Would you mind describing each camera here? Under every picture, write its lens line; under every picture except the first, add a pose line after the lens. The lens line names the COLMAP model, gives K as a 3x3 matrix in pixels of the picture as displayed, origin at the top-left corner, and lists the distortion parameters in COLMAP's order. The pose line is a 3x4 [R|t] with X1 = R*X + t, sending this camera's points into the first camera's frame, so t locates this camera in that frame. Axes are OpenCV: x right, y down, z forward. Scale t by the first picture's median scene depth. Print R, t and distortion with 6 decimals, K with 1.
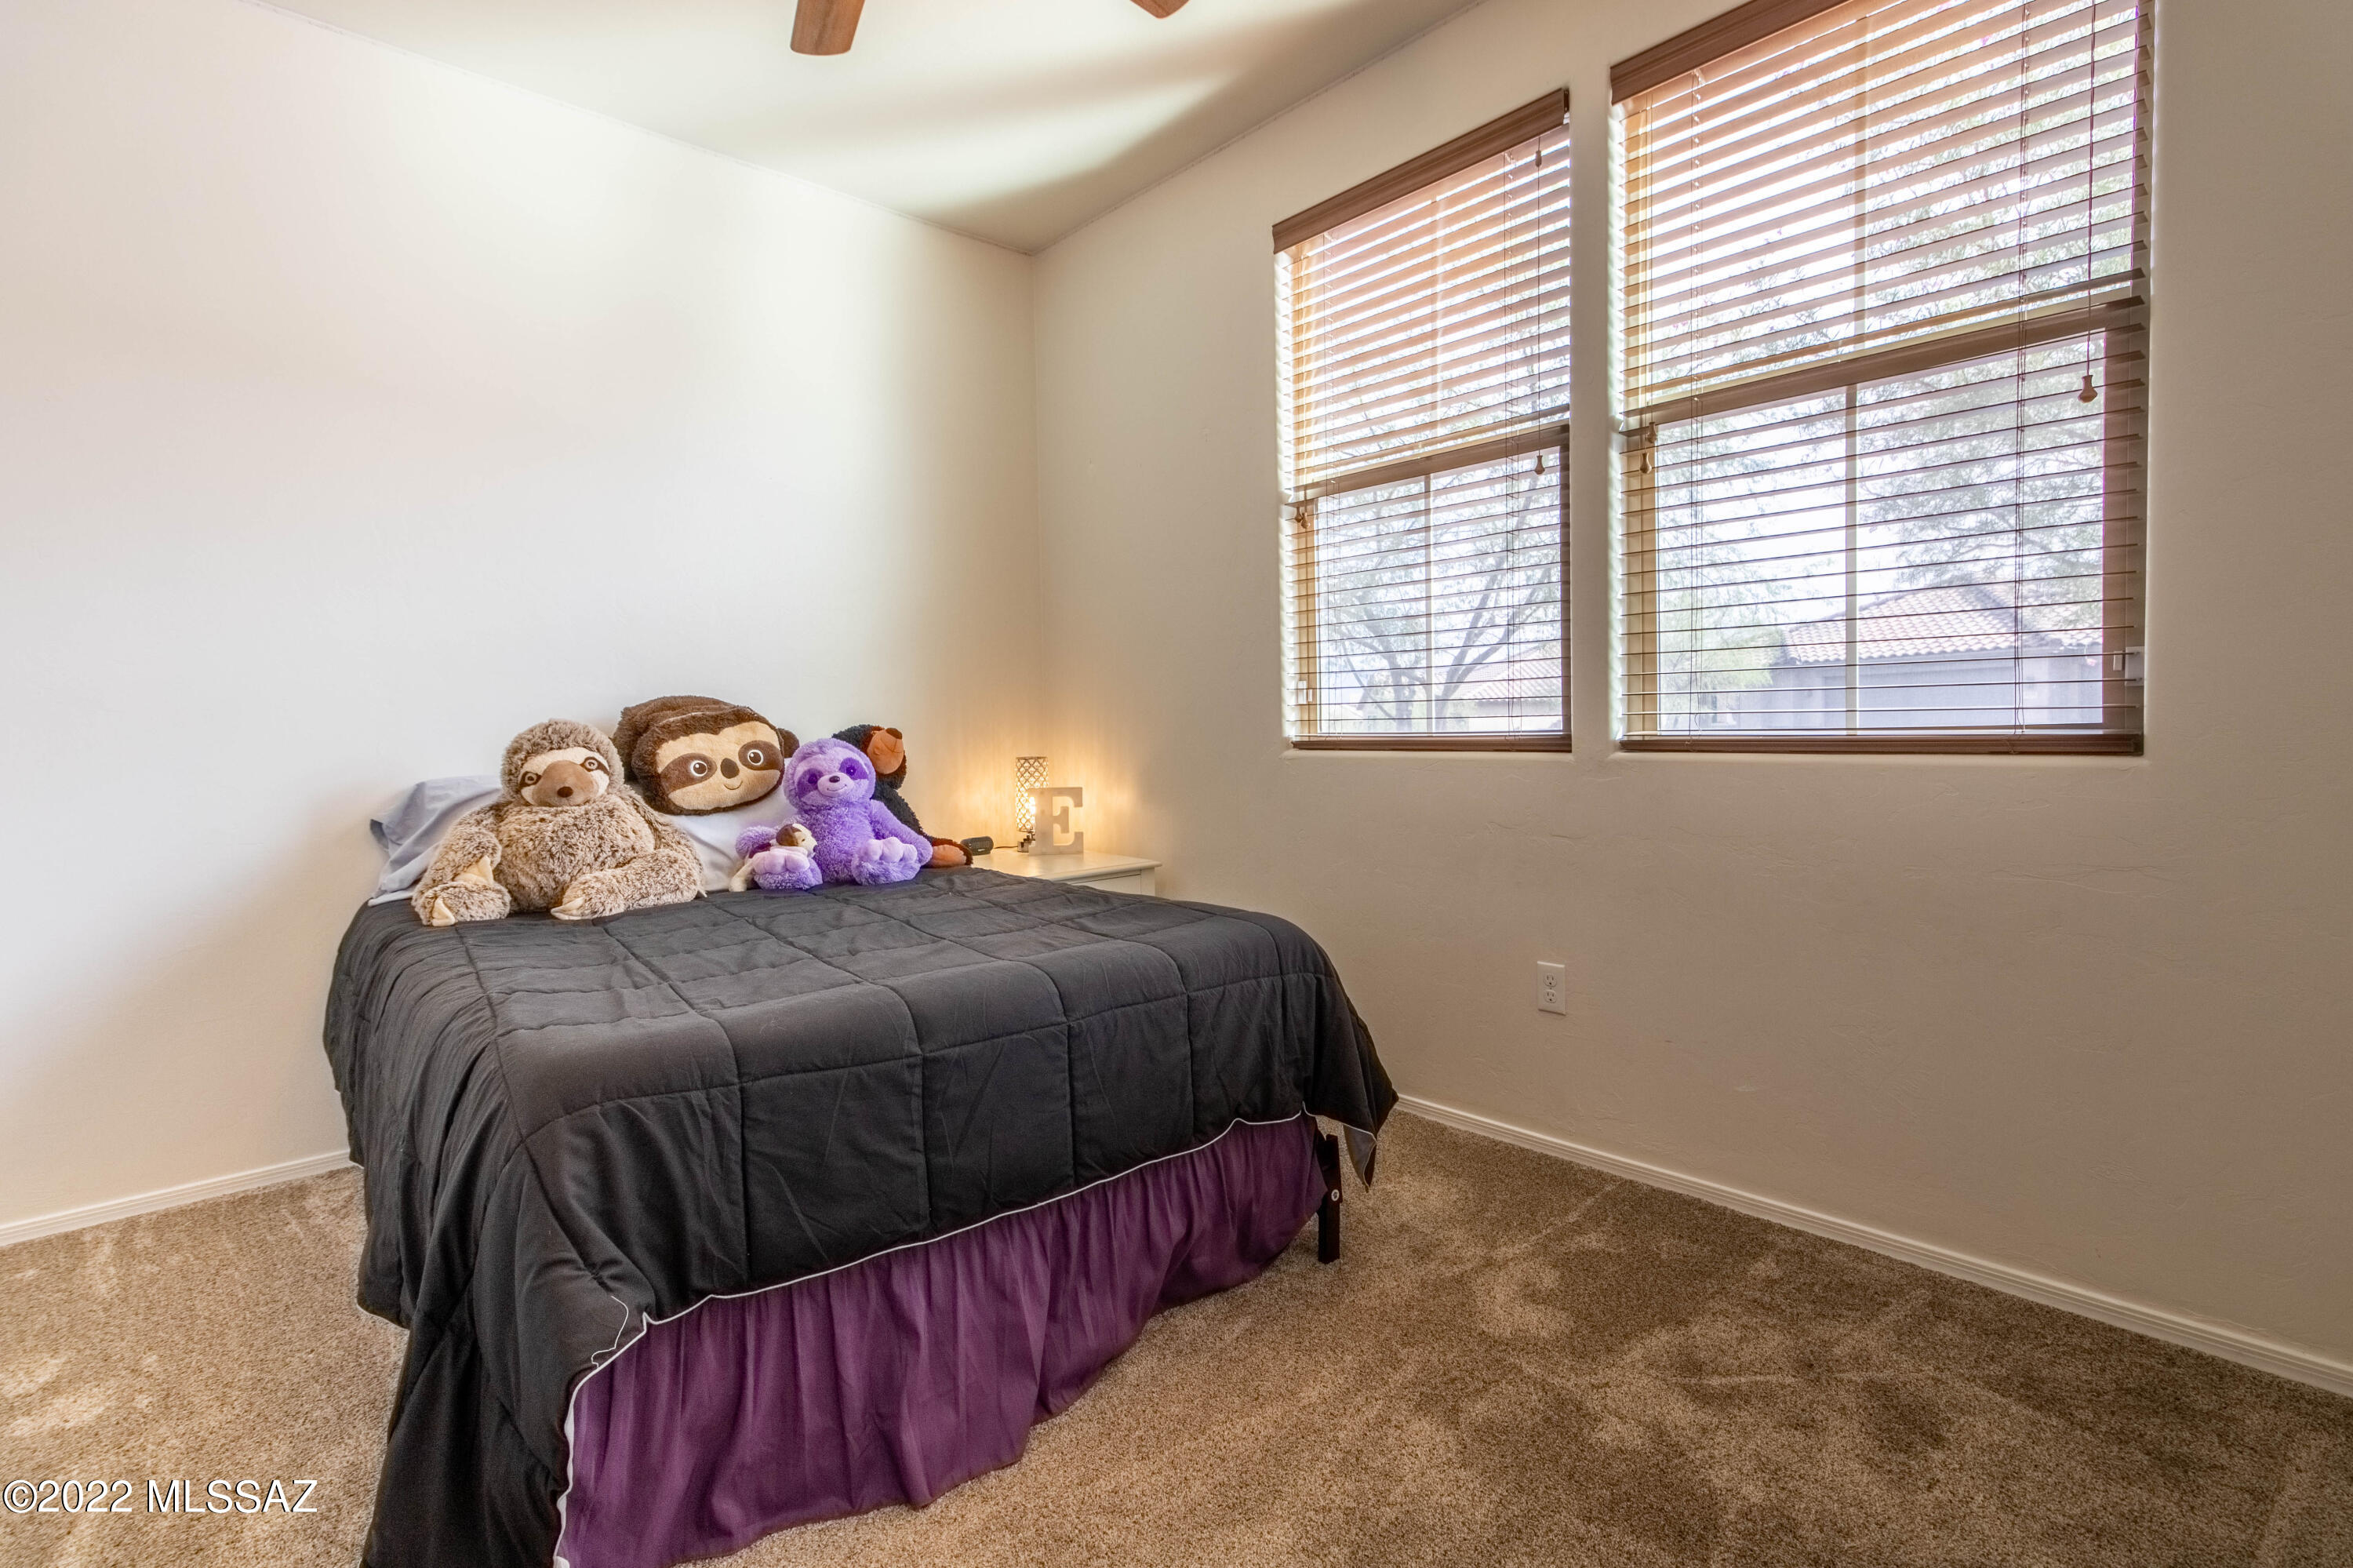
lens RADIAL K [[1086.8, 0, 1185.2], [0, 1086.8, 772.5], [0, 0, 1]] dist [-0.000232, 0.001111]
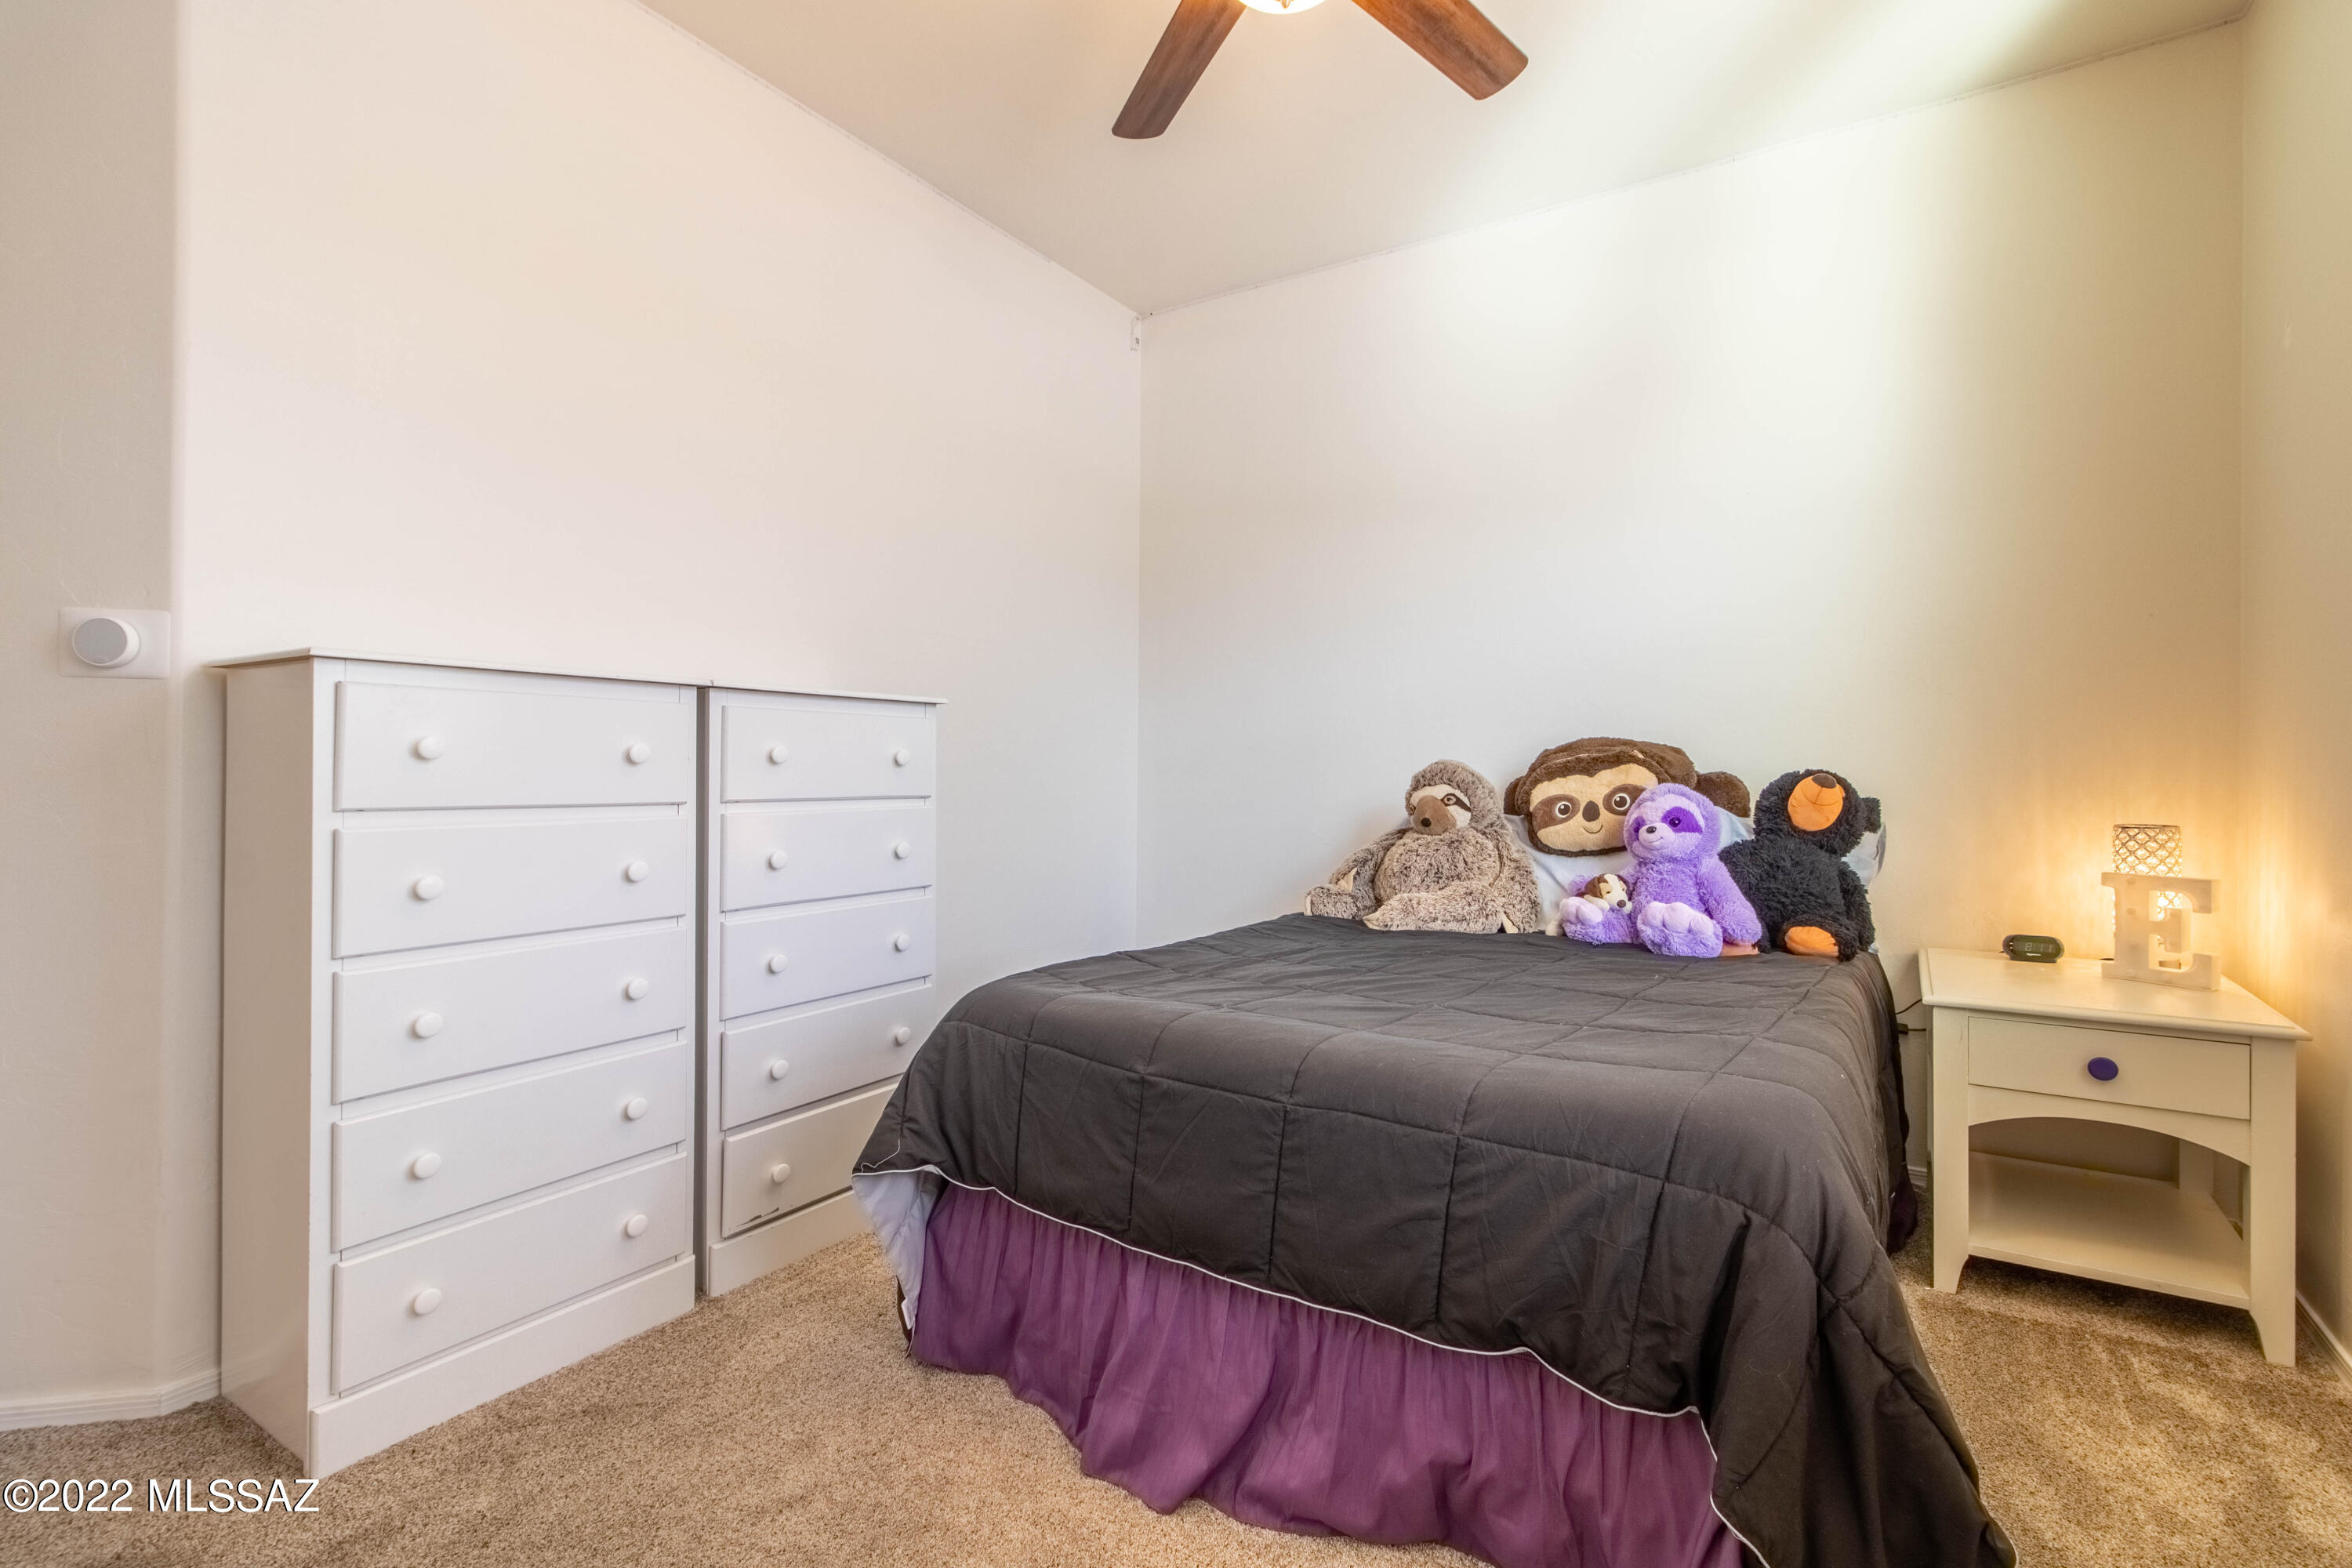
lens RADIAL K [[1086.3, 0, 1184.7], [0, 1086.3, 772.5], [0, 0, 1]] dist [-0.000232, 0.001111]
pose [[0.260904, 0.022168, -0.965110, 0.433393], [-0.049988, 0.998705, 0.009426, -0.030106], [0.964070, 0.045785, 0.261675, 0.392940]]
